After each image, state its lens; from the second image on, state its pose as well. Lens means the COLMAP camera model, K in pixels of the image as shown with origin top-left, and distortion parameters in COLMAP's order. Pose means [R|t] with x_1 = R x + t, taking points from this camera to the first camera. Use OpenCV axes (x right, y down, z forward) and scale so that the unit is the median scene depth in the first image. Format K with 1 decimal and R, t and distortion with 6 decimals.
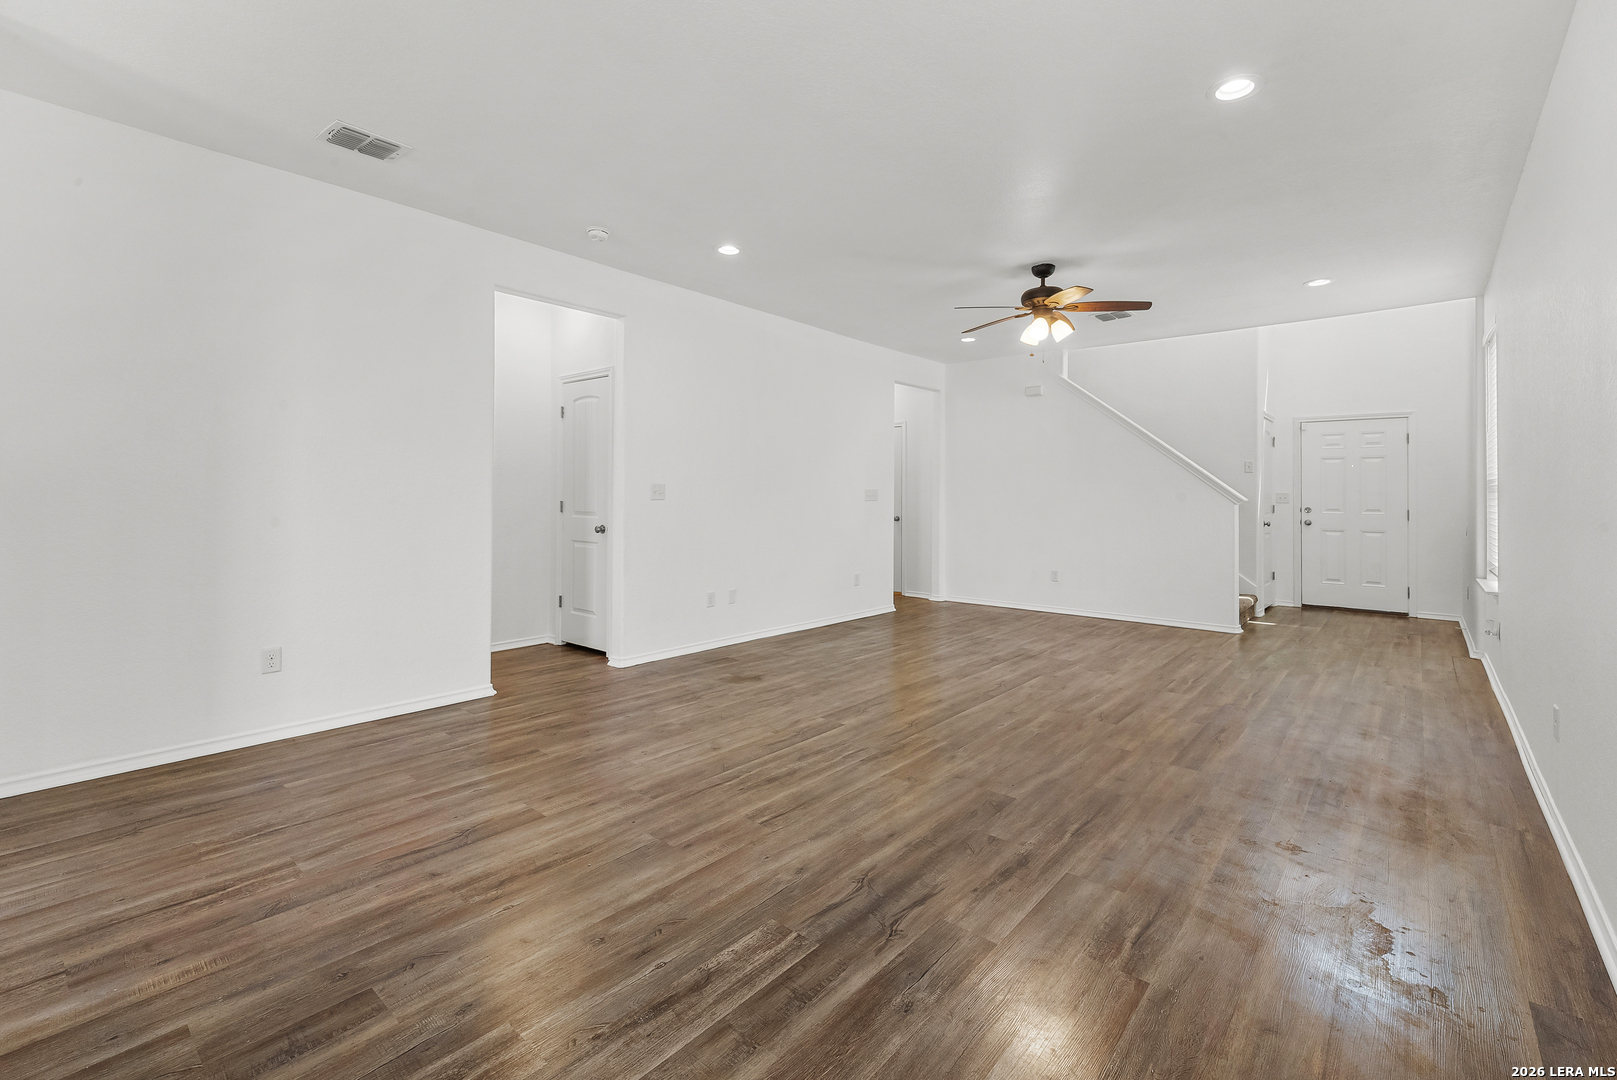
lens RADIAL K [[691.9, 0, 805.8], [0, 691.9, 487.2], [0, 0, 1]] dist [0.002003, 0.000475]
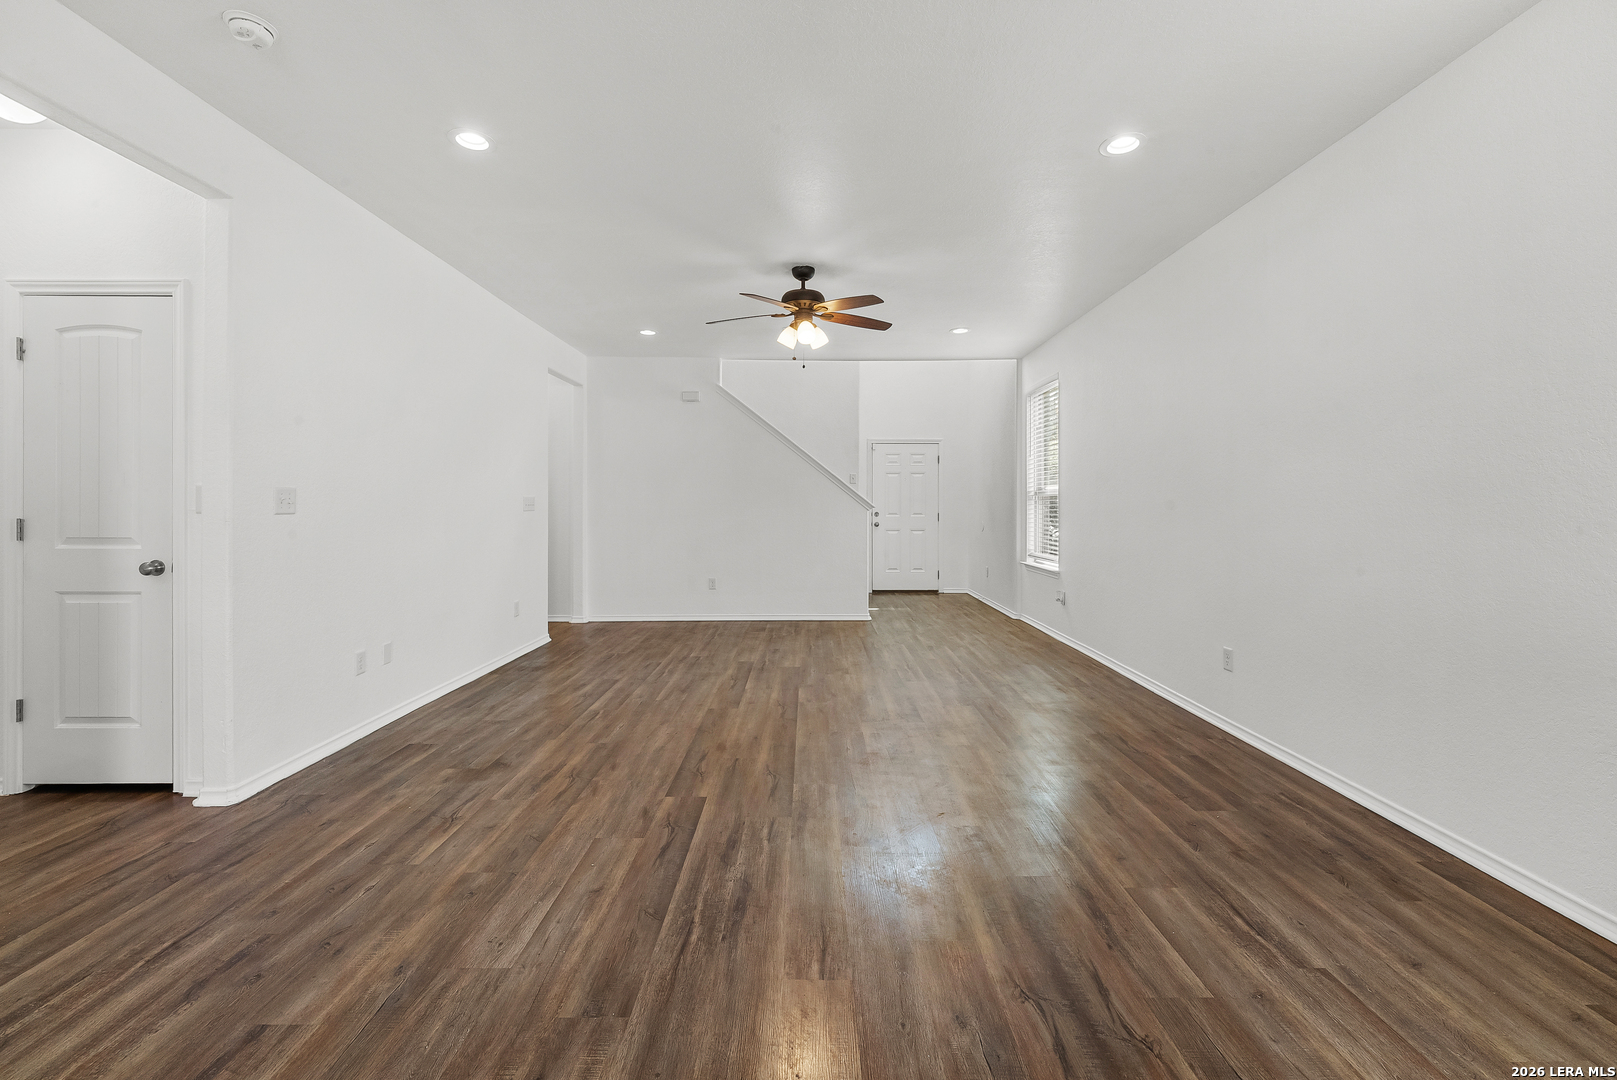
lens RADIAL K [[683.4, 0, 804.5], [0, 683.4, 503.0], [0, 0, 1]] dist [0.001621, -0.002893]
pose [[0.759682, -0.004115, 0.650282, -0.285607], [-0.004395, 0.999925, 0.011462, -0.000741], [-0.650280, -0.011565, 0.759606, 0.268040]]
